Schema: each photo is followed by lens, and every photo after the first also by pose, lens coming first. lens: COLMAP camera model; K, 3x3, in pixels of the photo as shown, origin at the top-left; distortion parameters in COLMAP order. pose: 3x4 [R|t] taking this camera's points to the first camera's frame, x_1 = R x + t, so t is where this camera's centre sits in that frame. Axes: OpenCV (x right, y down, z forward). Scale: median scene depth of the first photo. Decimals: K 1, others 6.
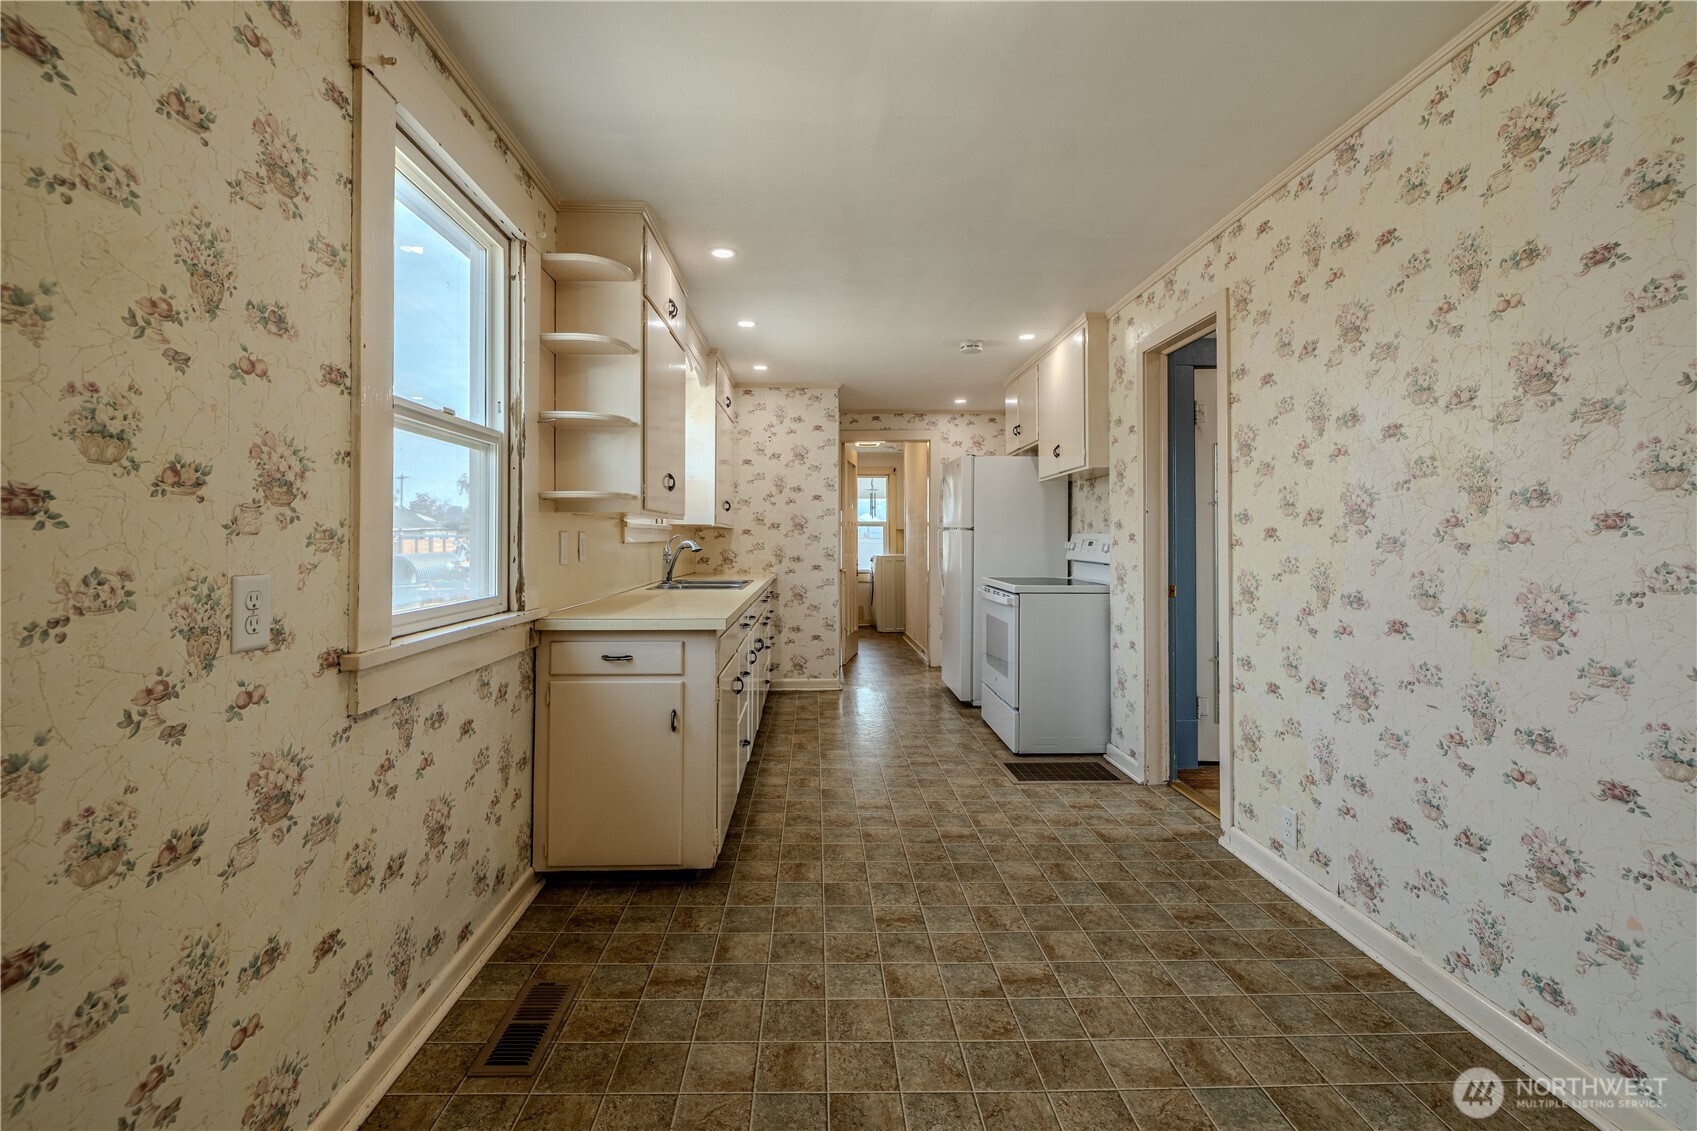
lens RADIAL K [[724.7, 0, 851.9], [0, 724.7, 531.8], [0, 0, 1]] dist [-0.001734, -0.000236]
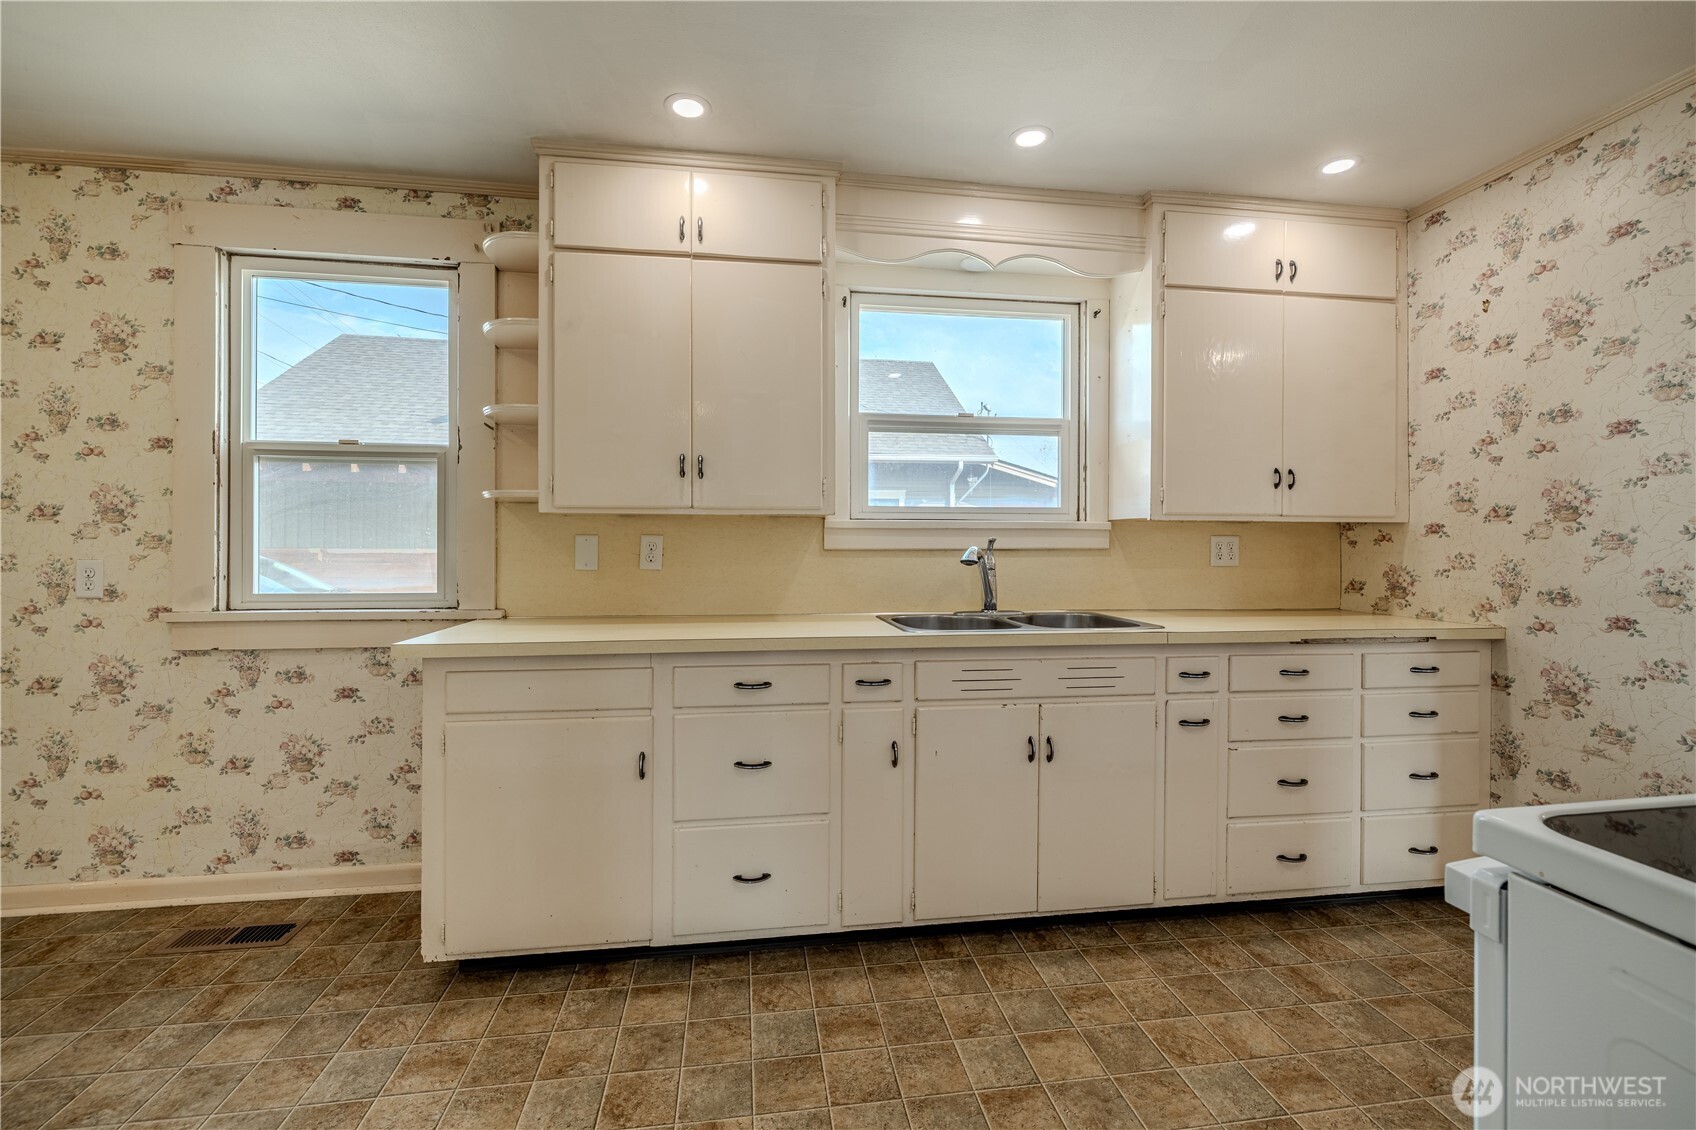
lens RADIAL K [[725.6, 0, 848.3], [0, 725.6, 546.3], [0, 0, 1]] dist [-0.000749, -0.000549]
pose [[0.096572, 0.000862, -0.995326, 0.322337], [0.007599, 0.999970, 0.001603, 0.008991], [0.995297, -0.007719, 0.096562, 0.707324]]
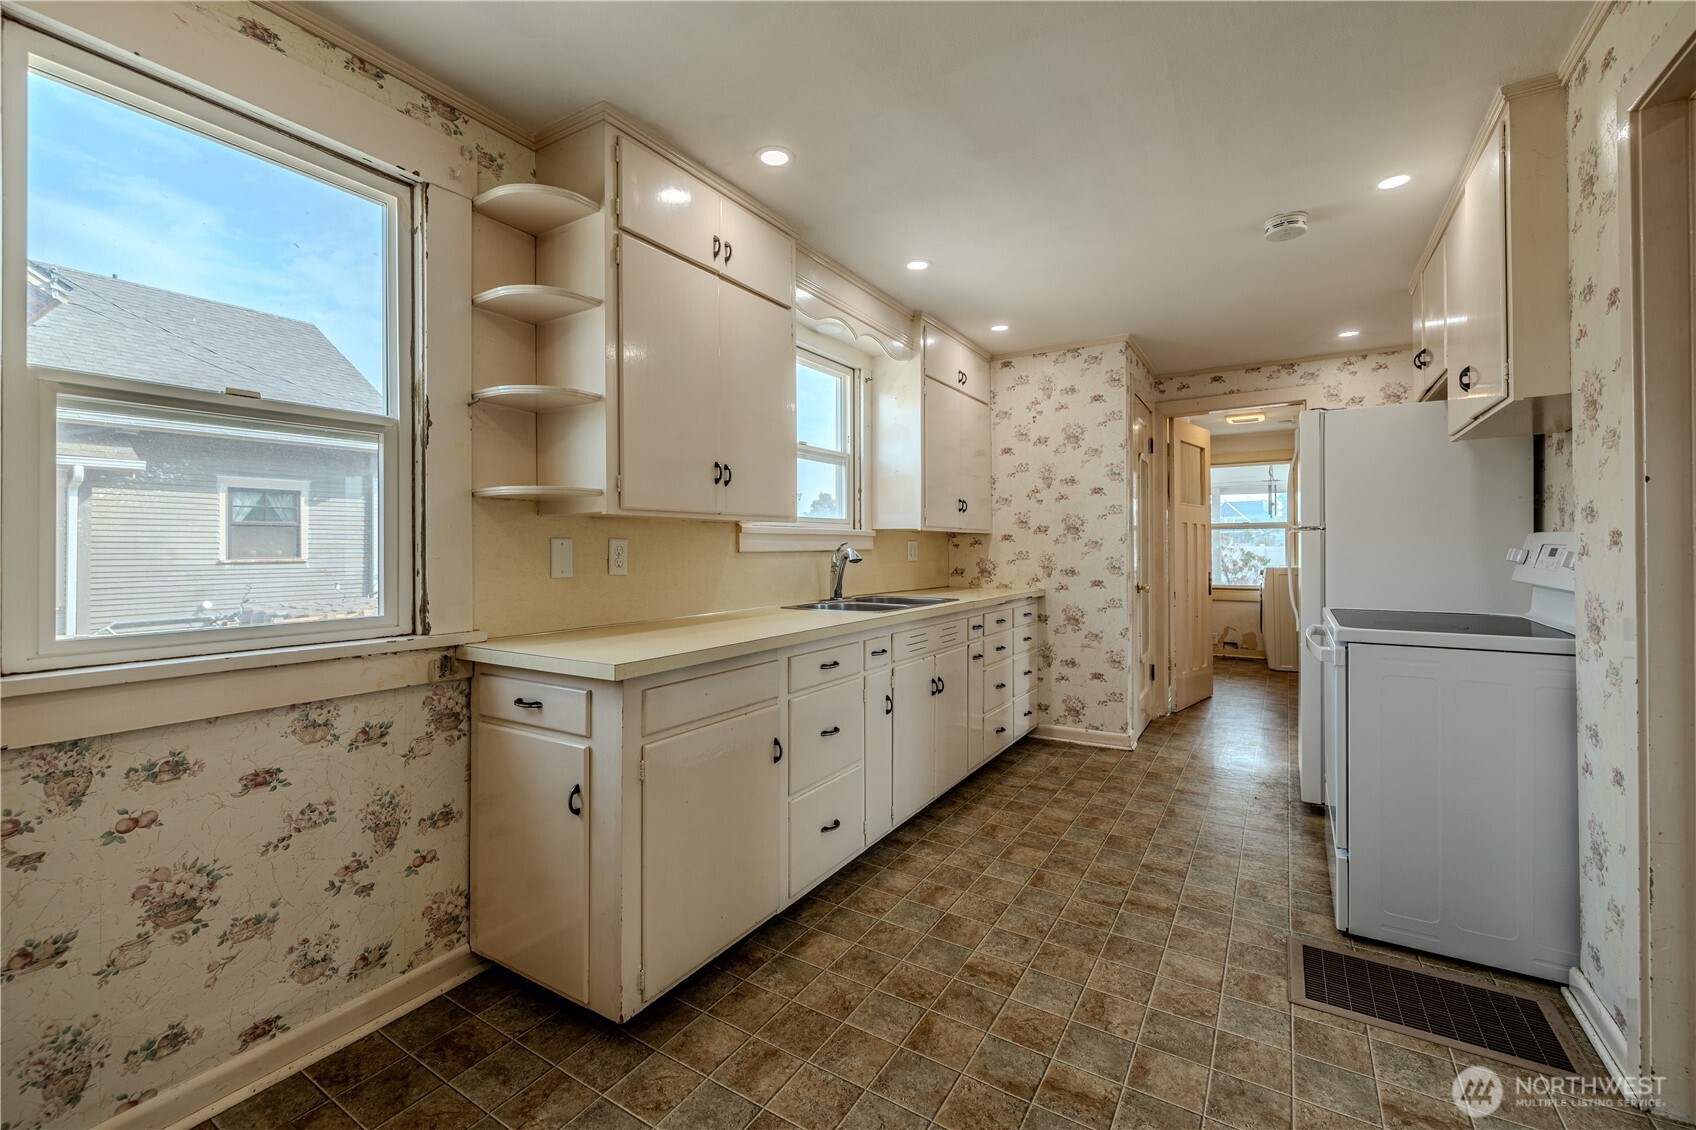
lens RADIAL K [[717.4, 0, 851.1], [0, 717.4, 543.9], [0, 0, 1]] dist [-0.001451, -0.000130]
pose [[0.827162, -0.006606, -0.561925, 0.191518], [0.009827, 0.999948, 0.002711, 0.004139], [0.561877, -0.007764, 0.827184, 0.287347]]
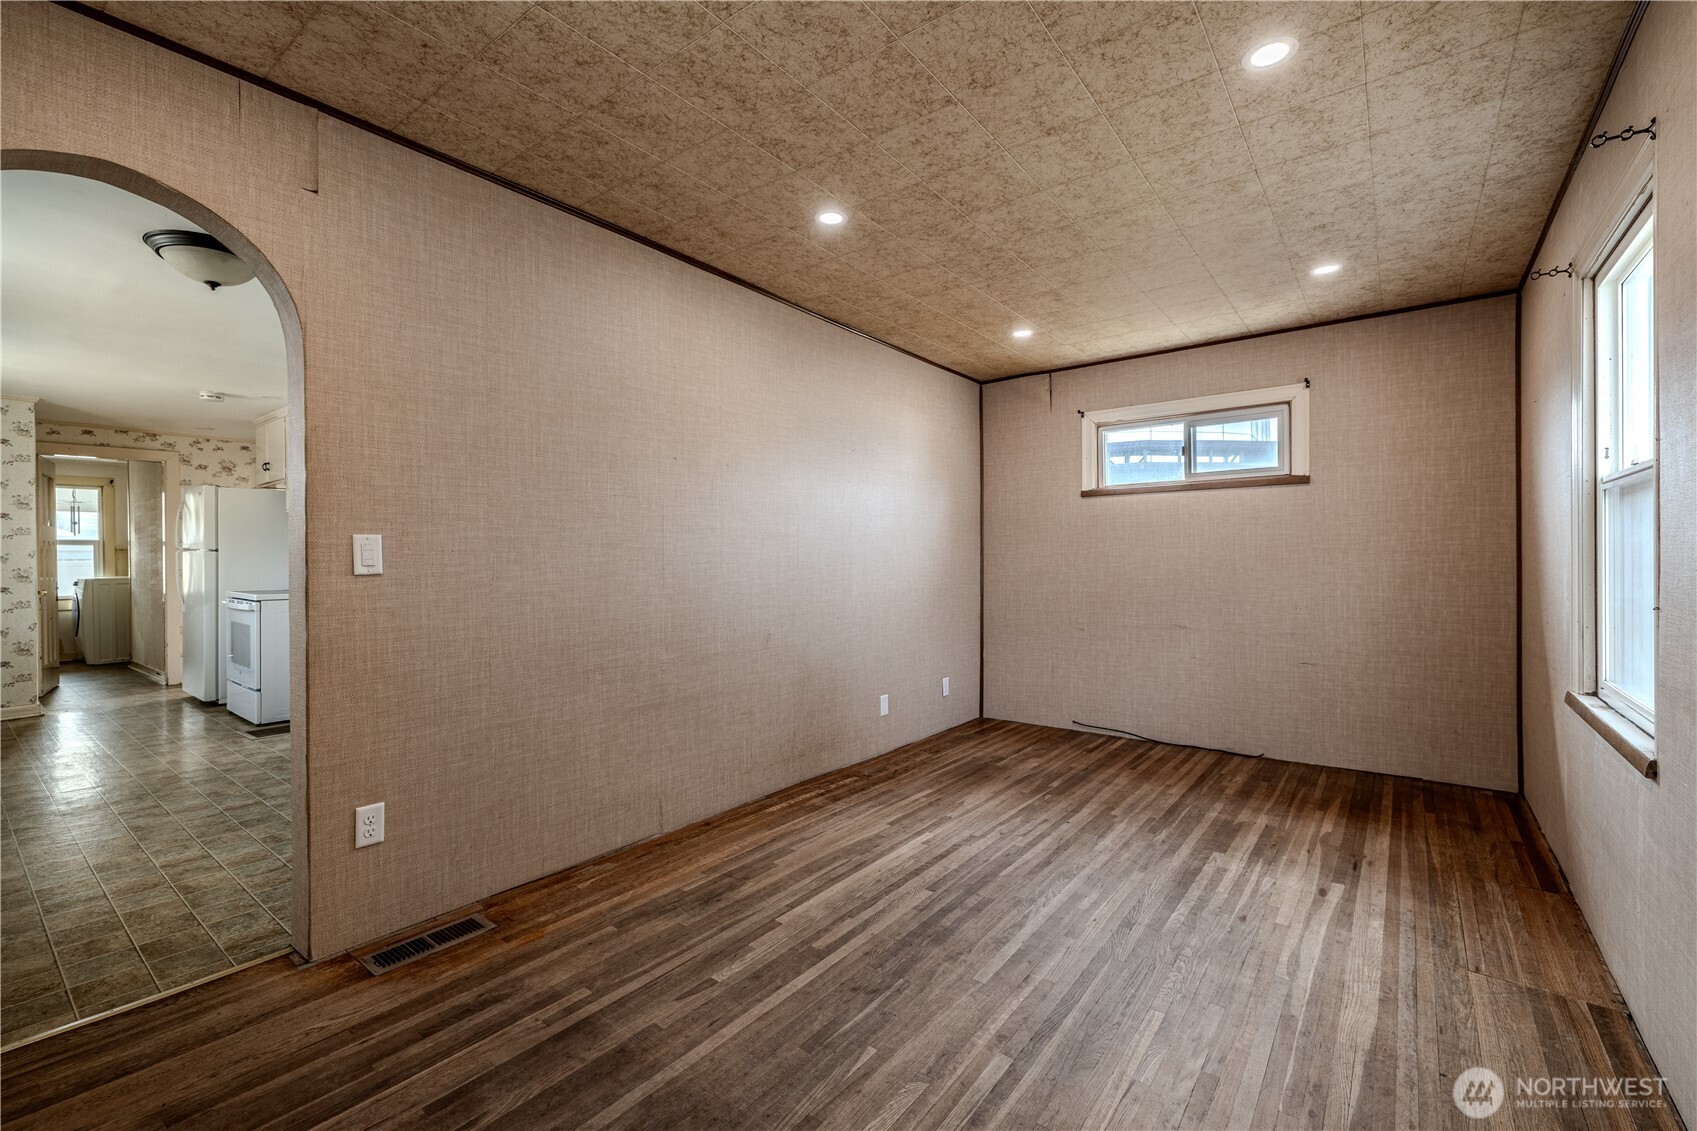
lens RADIAL K [[717.3, 0, 848.5], [0, 717.3, 565.5], [0, 0, 1]] dist [-0.001263, -0.000471]
pose [[0.647158, -0.007222, 0.762321, -0.054354], [-0.006023, 0.999875, 0.014586, -0.003178], [-0.762332, -0.014031, 0.647034, -0.526937]]
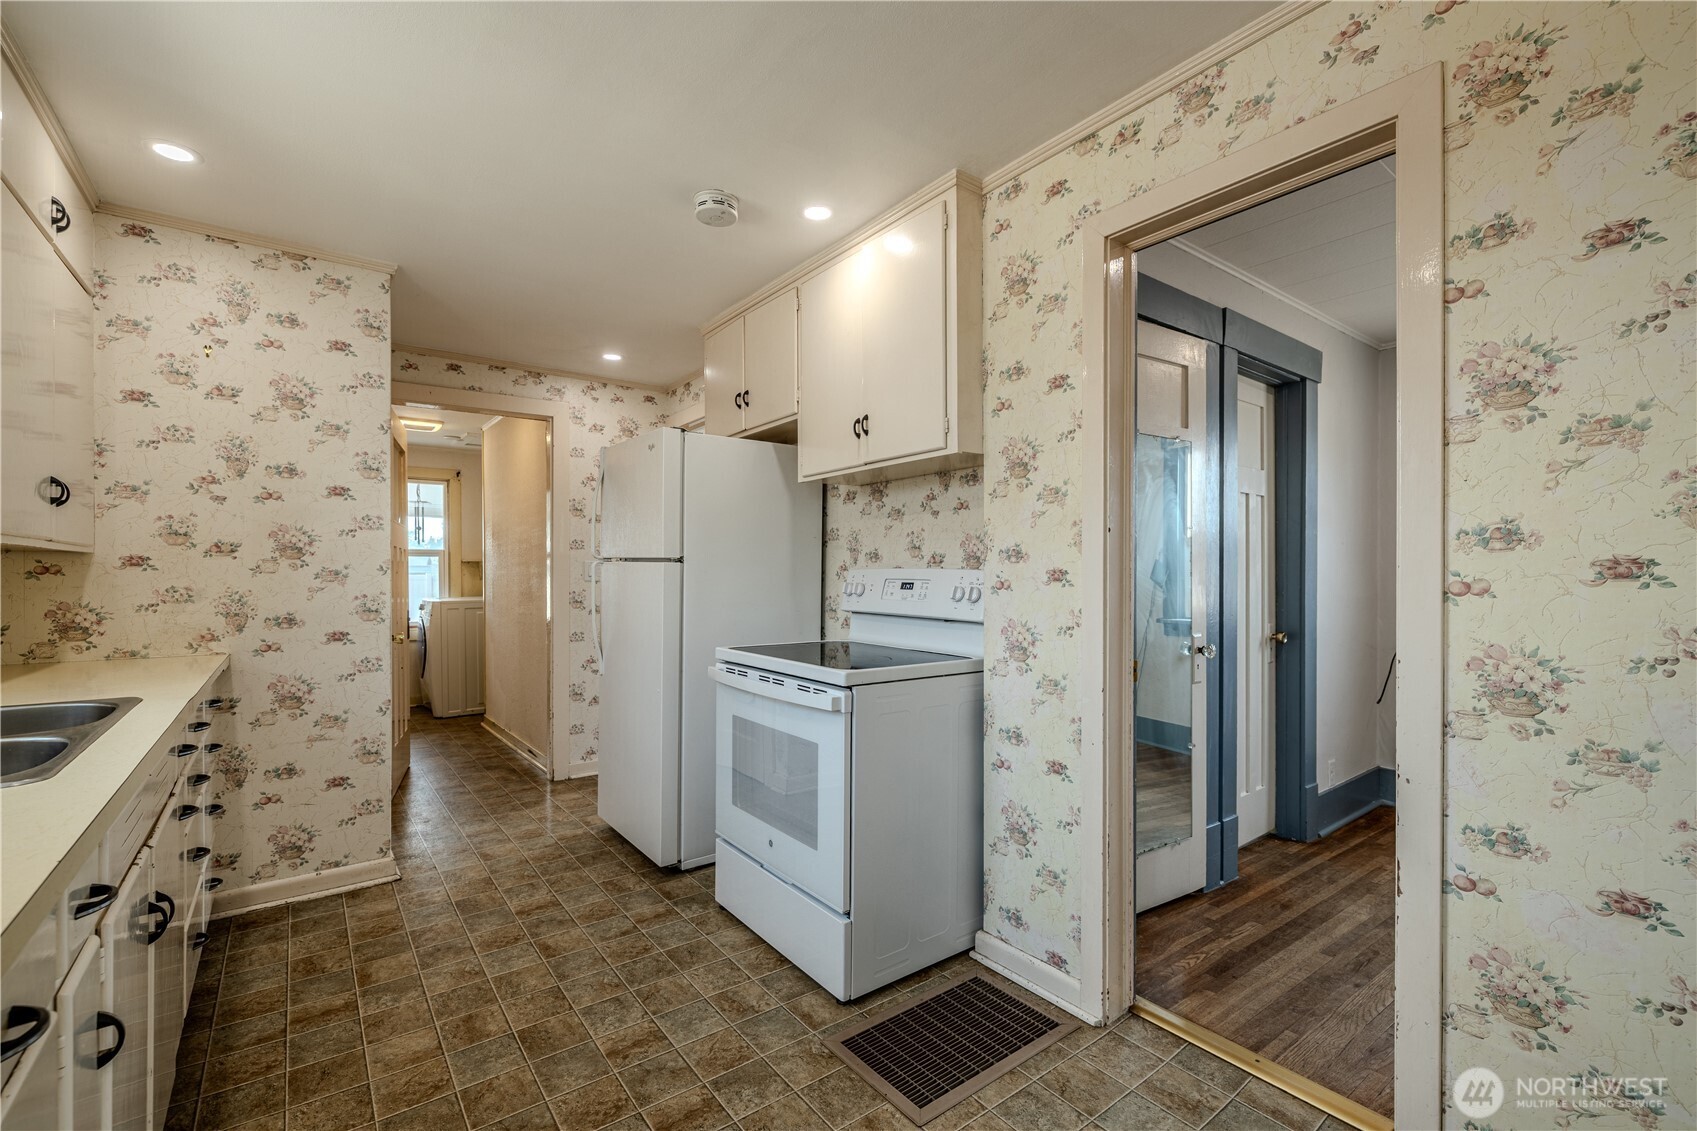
lens RADIAL K [[727.2, 0, 851.2], [0, 727.2, 575.8], [0, 0, 1]] dist [0.000848, -0.000213]
pose [[0.825009, -0.001158, 0.565118, -0.048720], [-0.005645, 0.999931, 0.010290, 0.002155], [-0.565091, -0.011680, 0.824946, 0.492526]]
